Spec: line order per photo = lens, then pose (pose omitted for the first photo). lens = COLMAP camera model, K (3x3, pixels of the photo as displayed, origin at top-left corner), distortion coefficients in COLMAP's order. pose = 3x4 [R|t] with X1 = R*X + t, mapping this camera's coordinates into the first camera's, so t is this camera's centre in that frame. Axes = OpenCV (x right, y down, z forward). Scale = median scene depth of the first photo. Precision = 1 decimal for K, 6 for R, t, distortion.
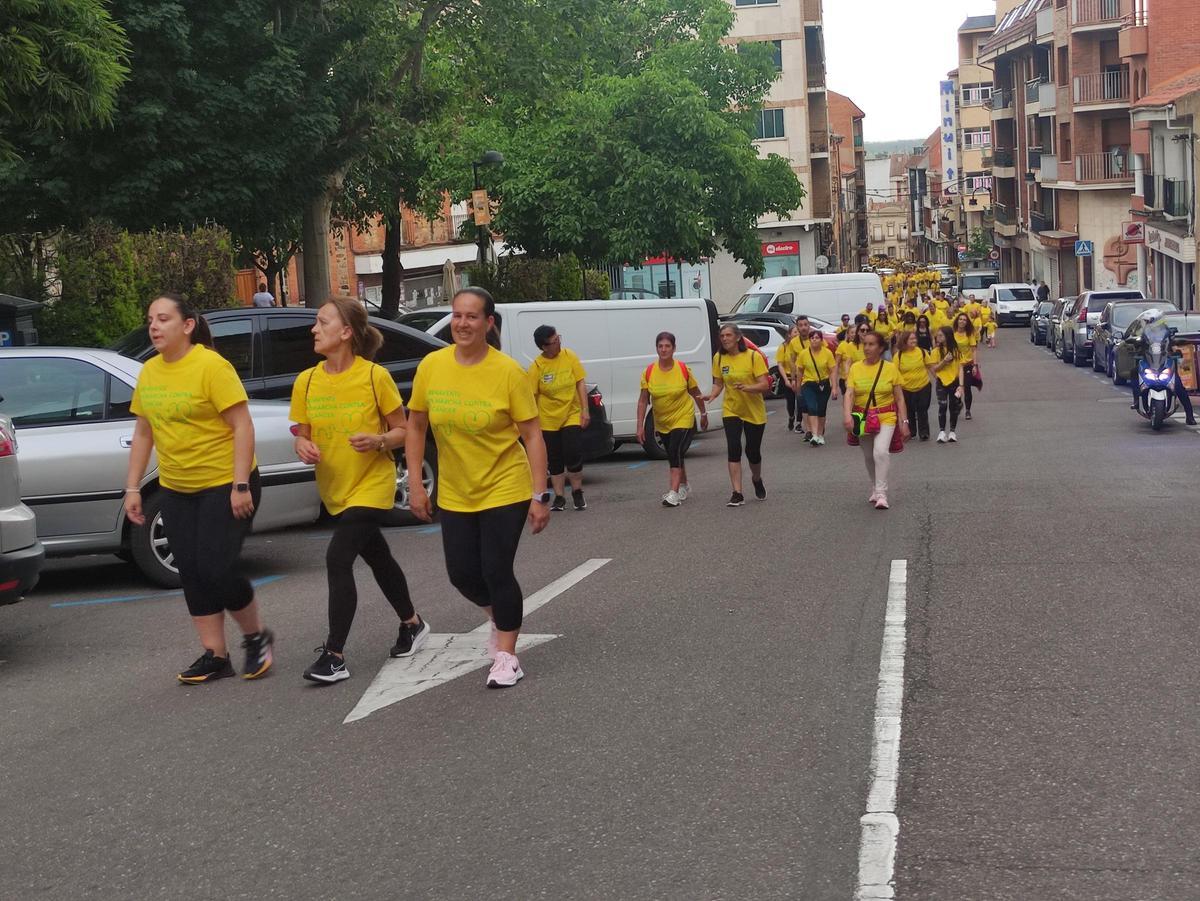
lens RADIAL K [[1714.5, 0, 591.8], [0, 1714.5, 445.7], [0, 0, 1]] dist [0.025272, -0.066456]
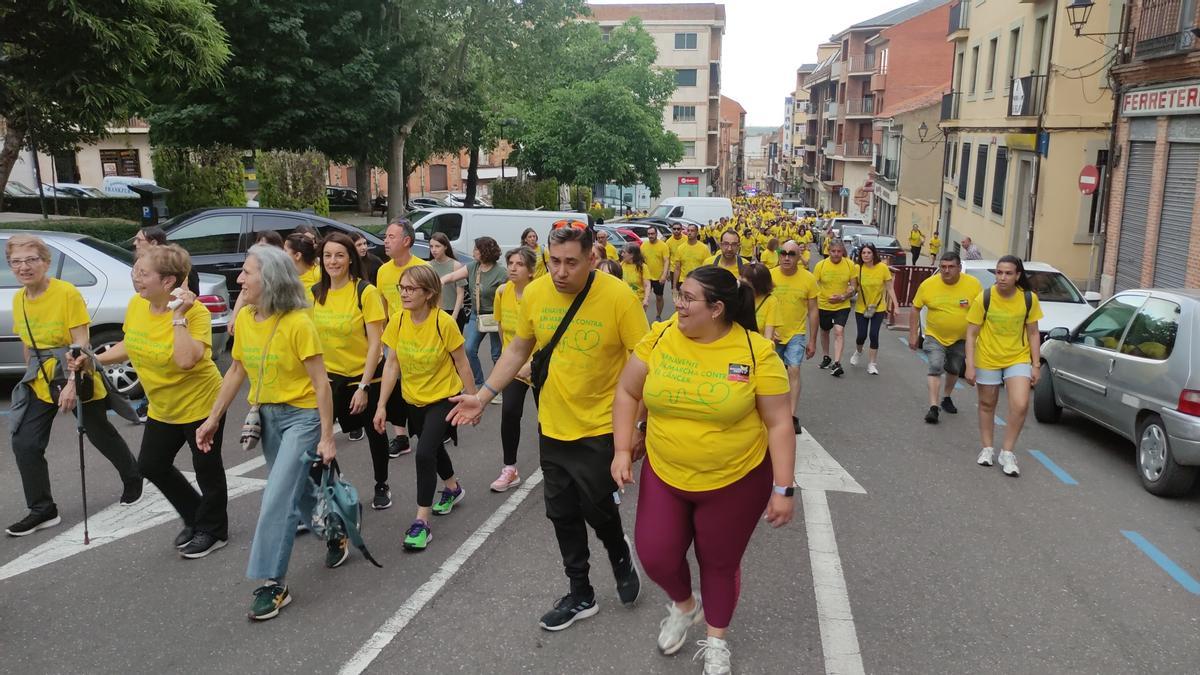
lens RADIAL K [[858.5, 0, 600.0], [0, 858.5, 337.5], [0, 0, 1]] dist [0.036461, -0.038100]
pose [[0.997522, 0.070307, 0.002493, 0.030298], [-0.070292, 0.994599, 0.076363, -0.009975], [0.002889, -0.076349, 0.997077, 0.042414]]
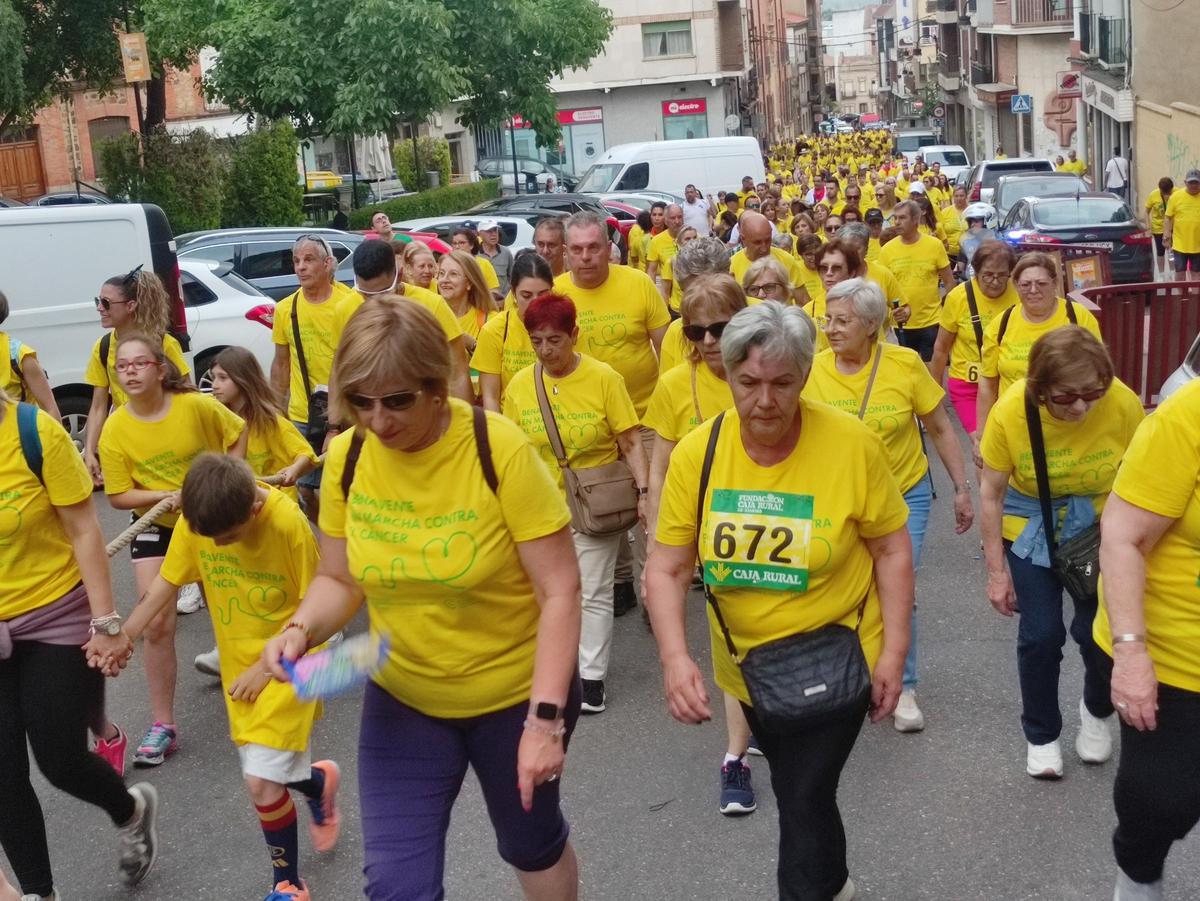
lens RADIAL K [[1745.3, 0, 600.0], [0, 1745.3, 450.5], [0, 0, 1]] dist [-0.000660, -0.130997]
pose [[0.999795, -0.013491, 0.015087, 0.072710], [0.012249, 0.996753, 0.079588, -0.017242], [-0.016111, -0.079387, 0.996714, 0.147888]]
